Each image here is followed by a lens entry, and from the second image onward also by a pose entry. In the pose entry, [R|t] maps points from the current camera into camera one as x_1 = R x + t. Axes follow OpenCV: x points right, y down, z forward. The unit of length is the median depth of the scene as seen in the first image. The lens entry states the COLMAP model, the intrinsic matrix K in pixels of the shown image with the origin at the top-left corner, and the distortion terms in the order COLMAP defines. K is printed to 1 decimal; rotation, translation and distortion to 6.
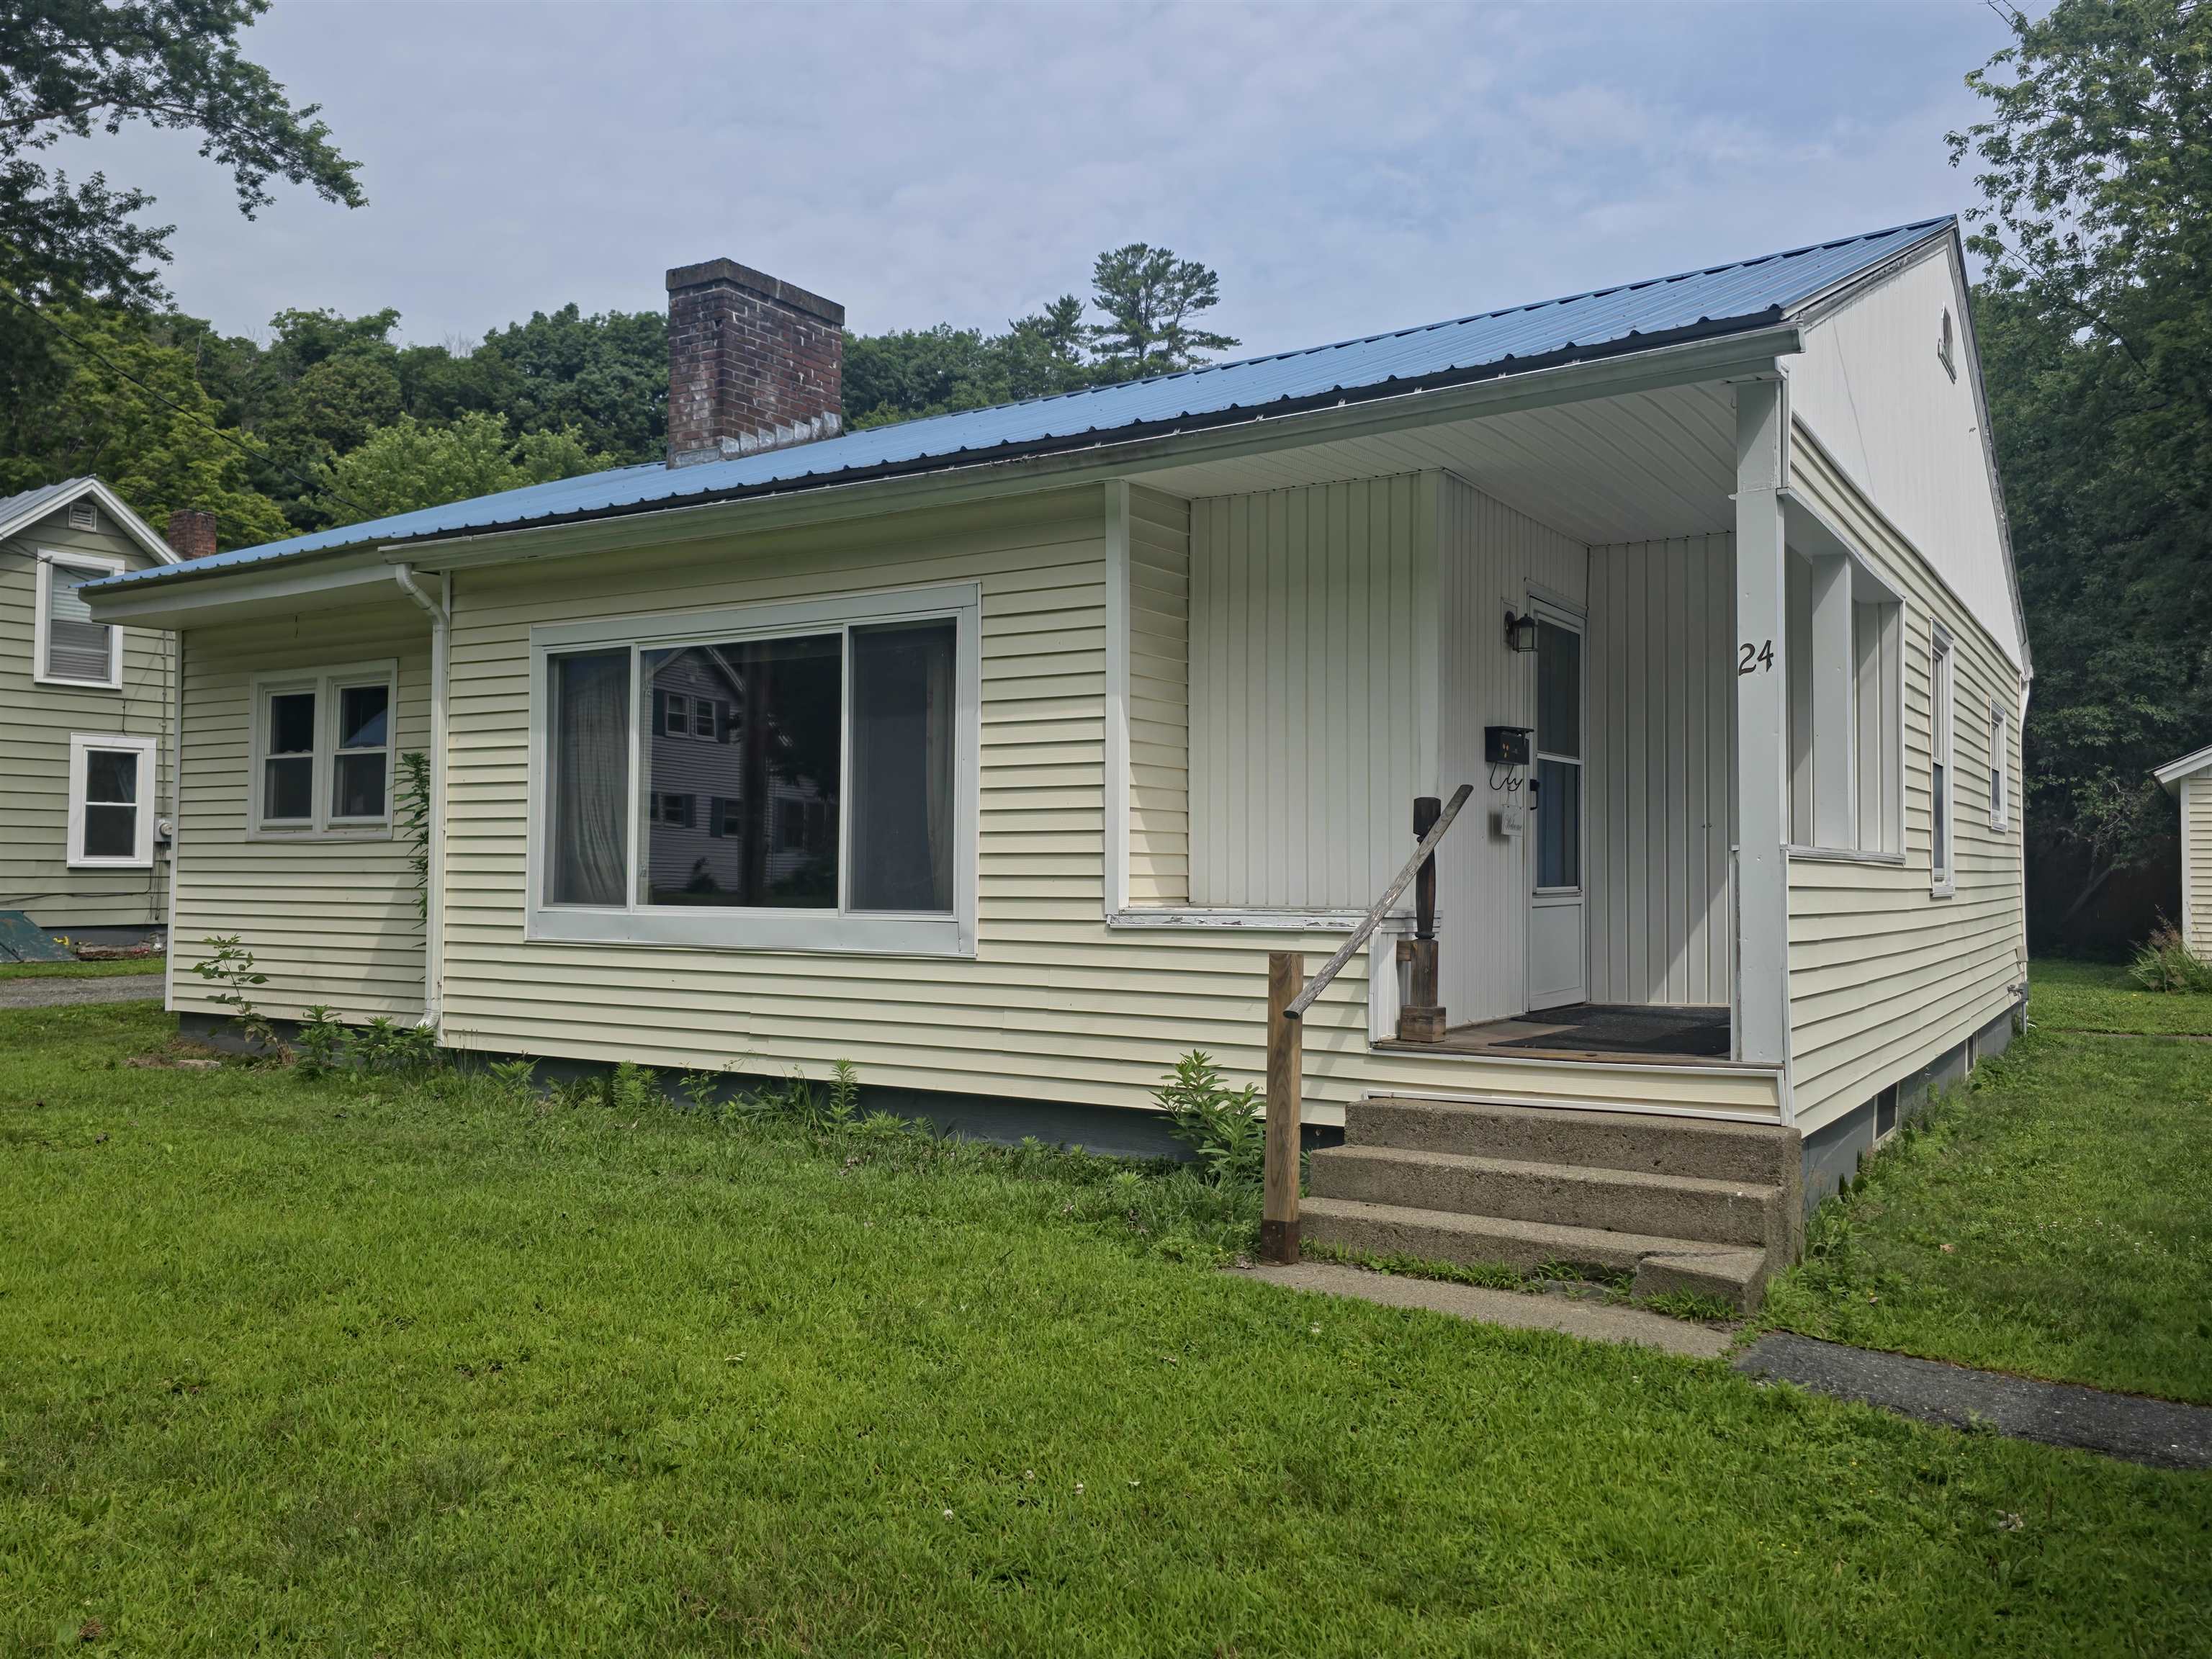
lens RADIAL K [[1699.6, 0, 1085.8], [0, 1699.6, 811.7], [0, 0, 1]] dist [0.049309, -0.027218]
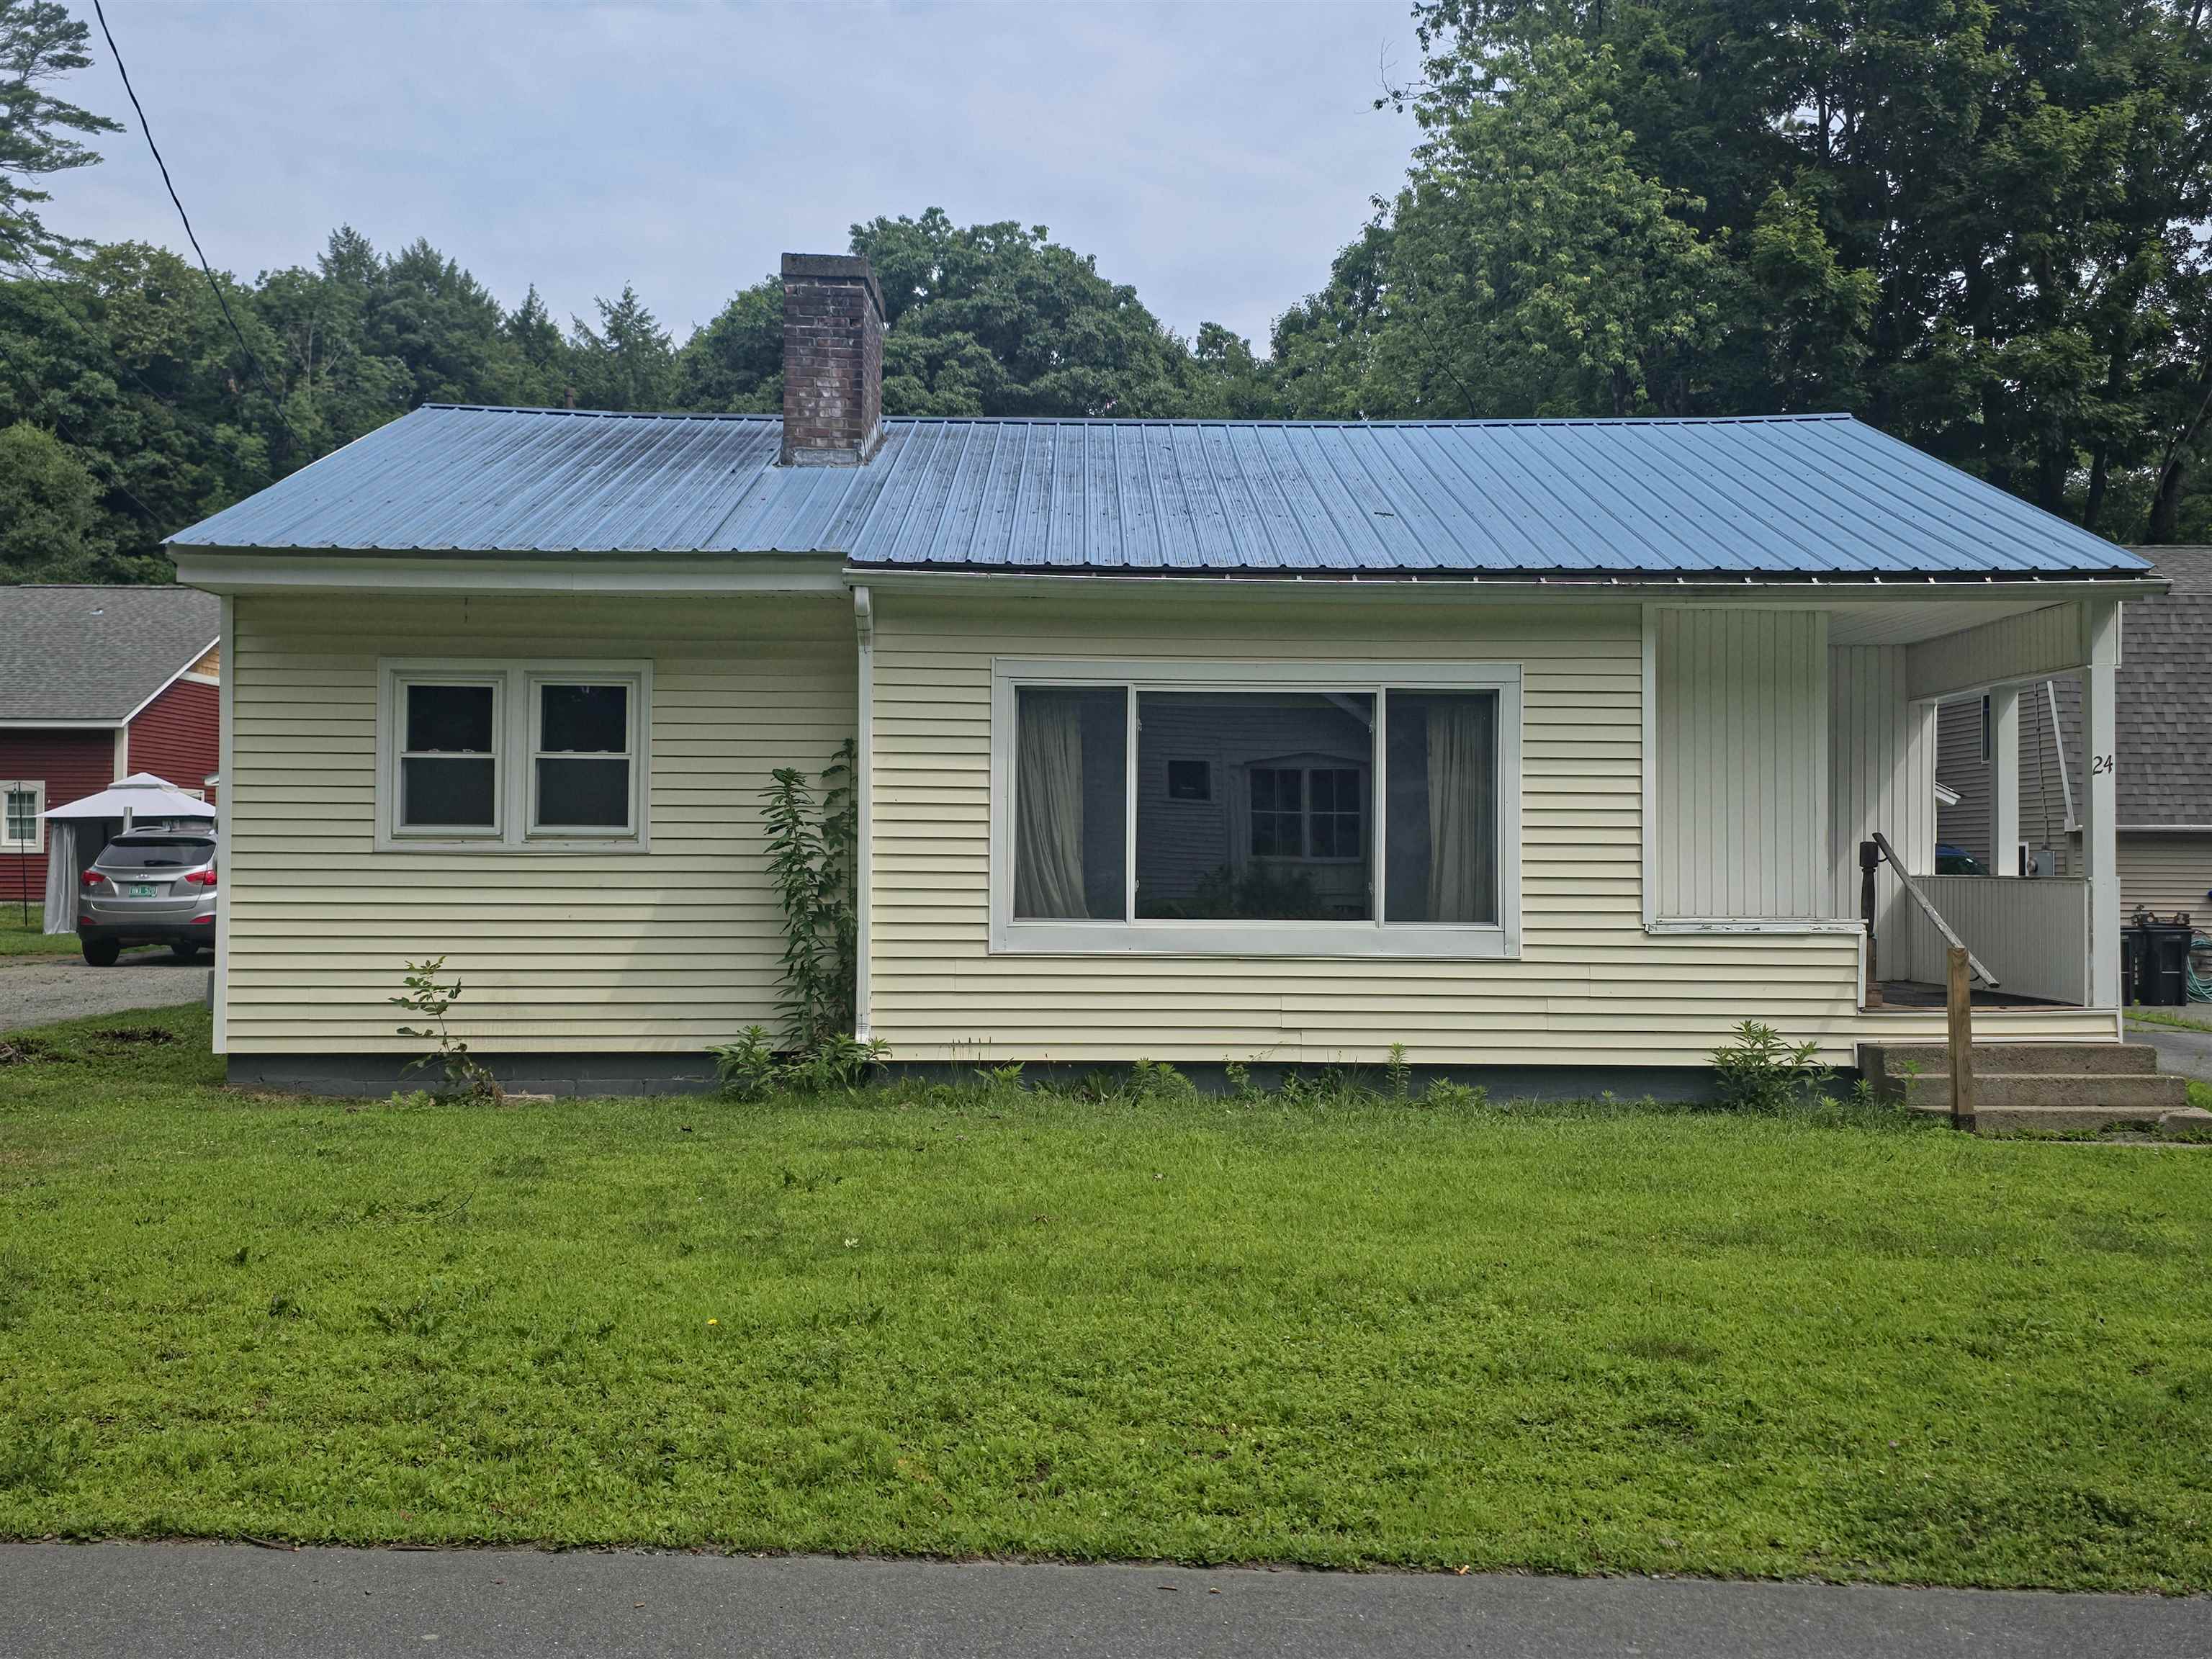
lens RADIAL K [[2144.0, 0, 1104.9], [0, 2144.0, 827.6], [0, 0, 1]] dist [0.067382, 0.000000]
pose [[0.830522, 0.010114, 0.556893, -1.011521], [-0.022224, 0.999641, 0.014990, -0.024833], [-0.556542, -0.024826, 0.830449, -0.139394]]
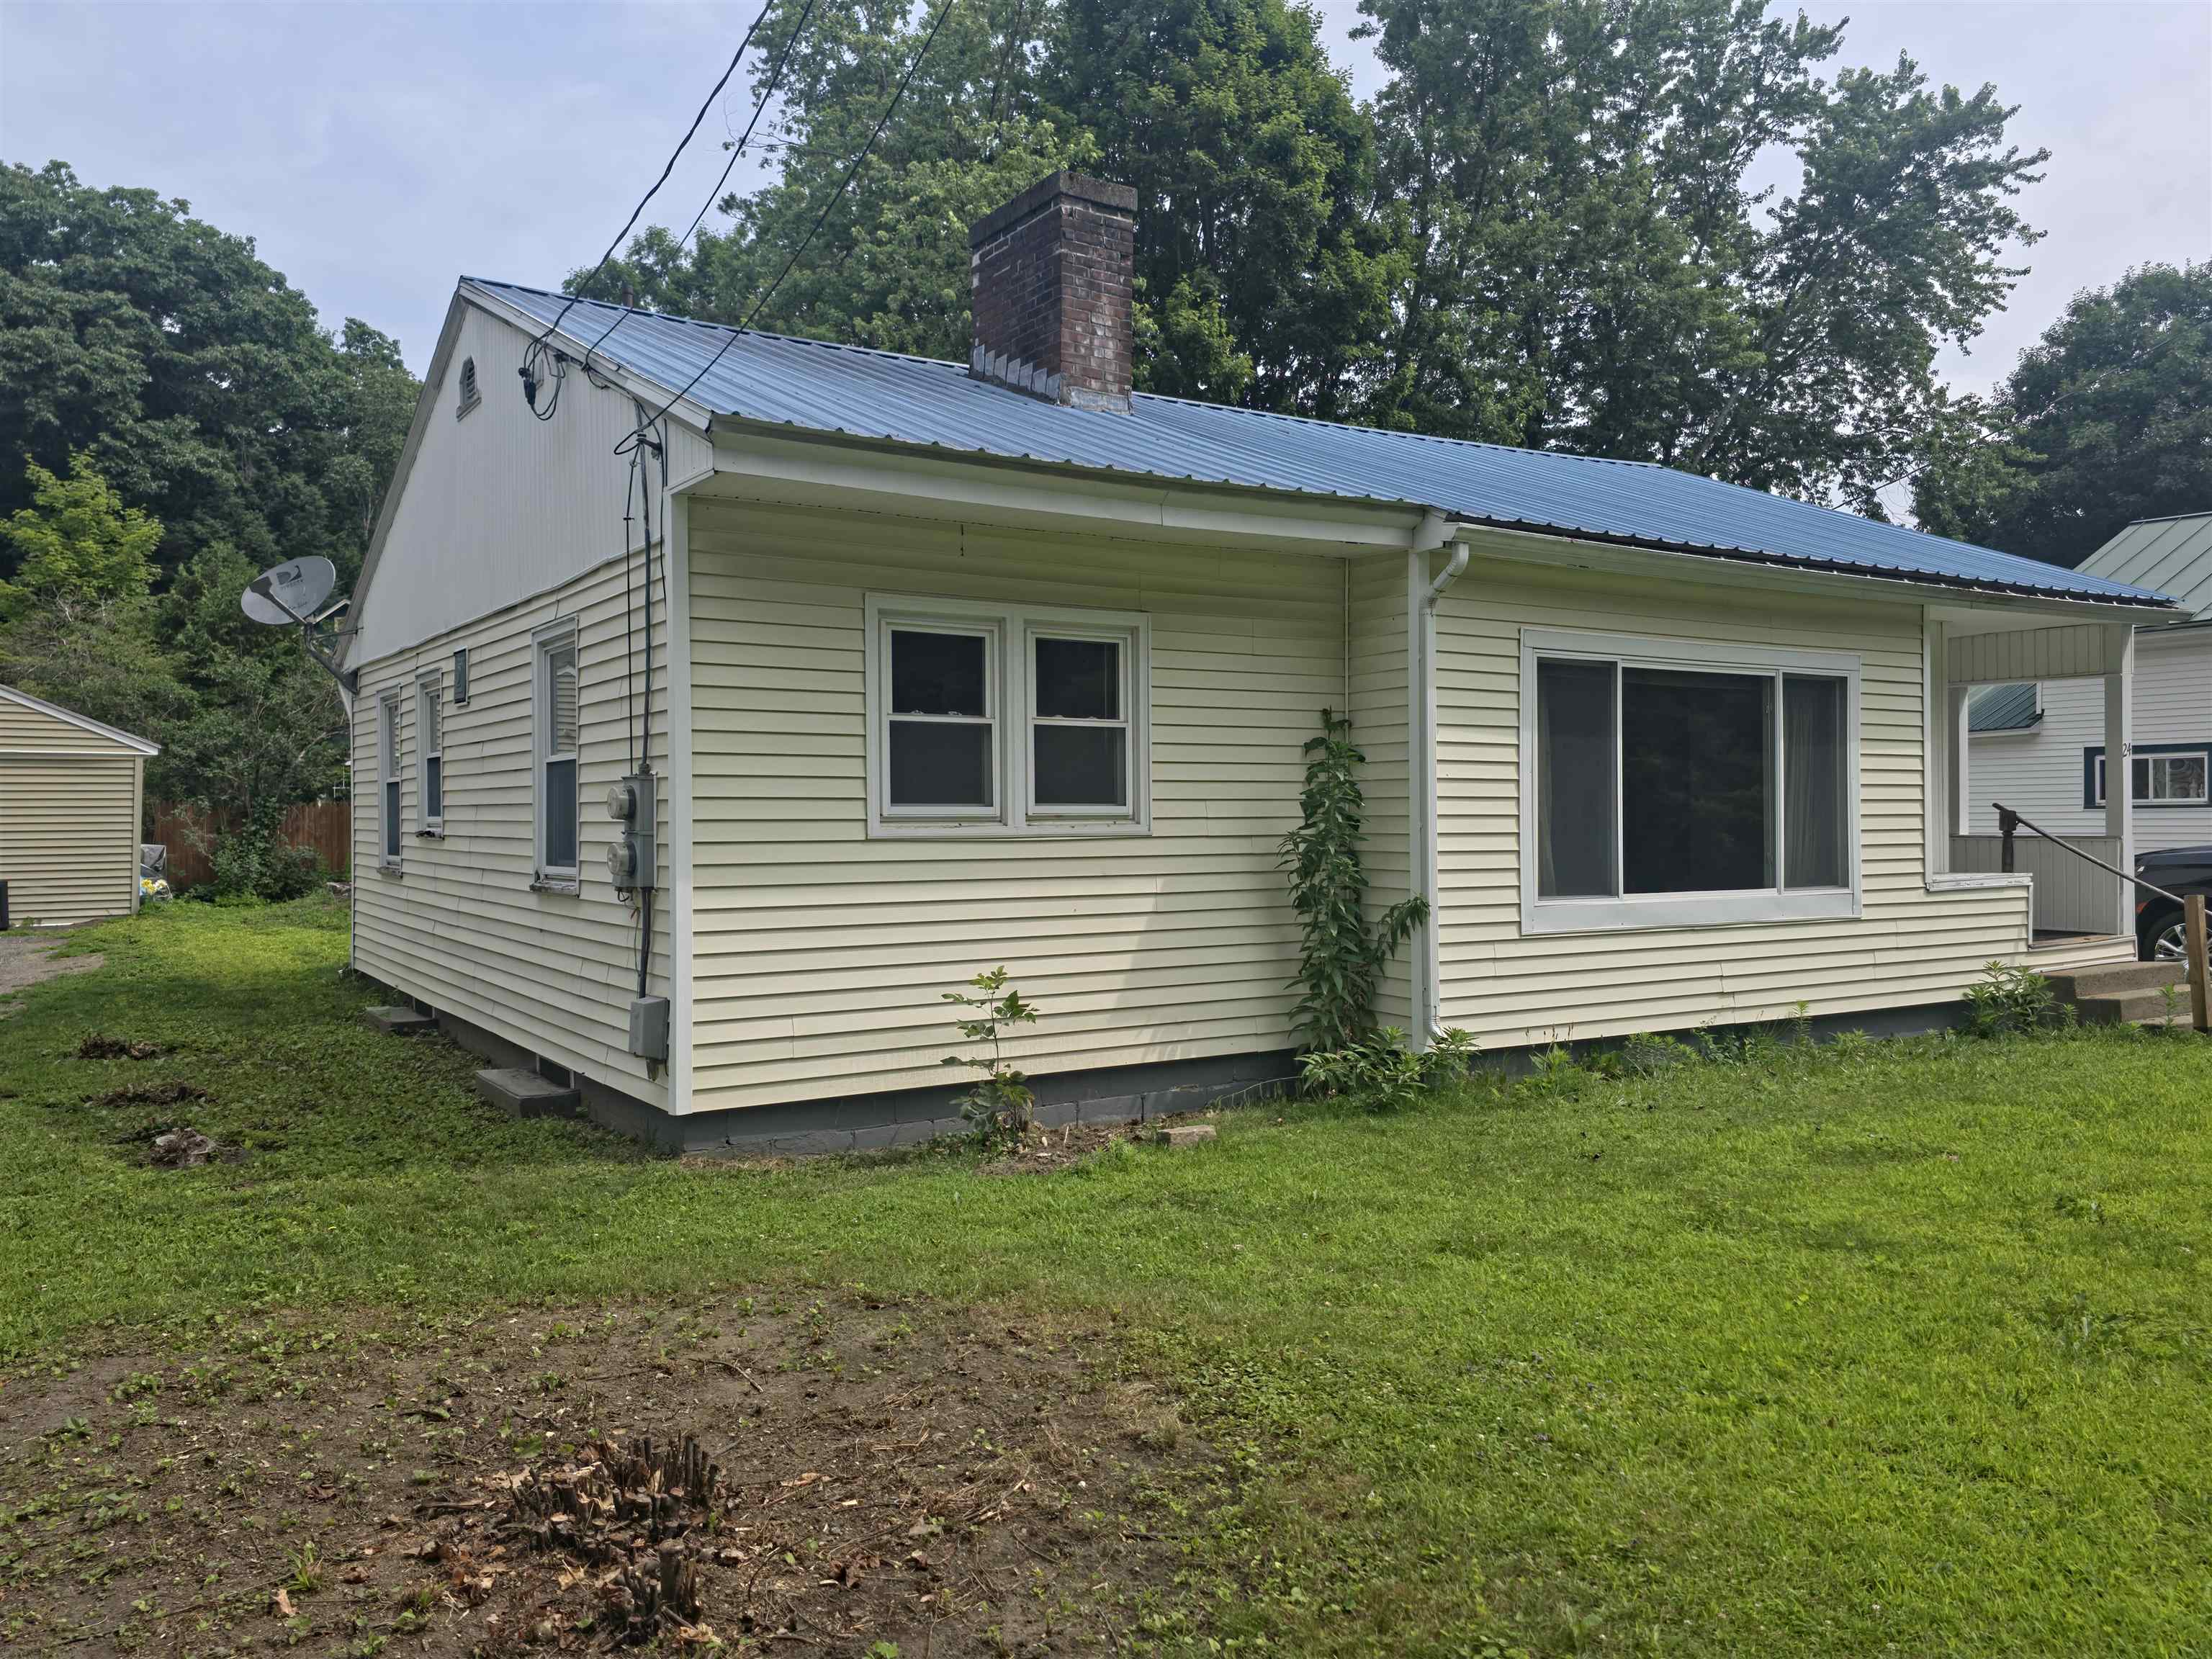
lens RADIAL K [[1699.6, 0, 1090.0], [0, 1699.6, 844.6], [0, 0, 1]] dist [0.049309, -0.027218]
pose [[0.423317, -0.022361, 0.905706, -1.367563], [-0.026330, 0.998969, 0.036970, -0.010143], [-0.905599, -0.039497, 0.422292, 0.808064]]
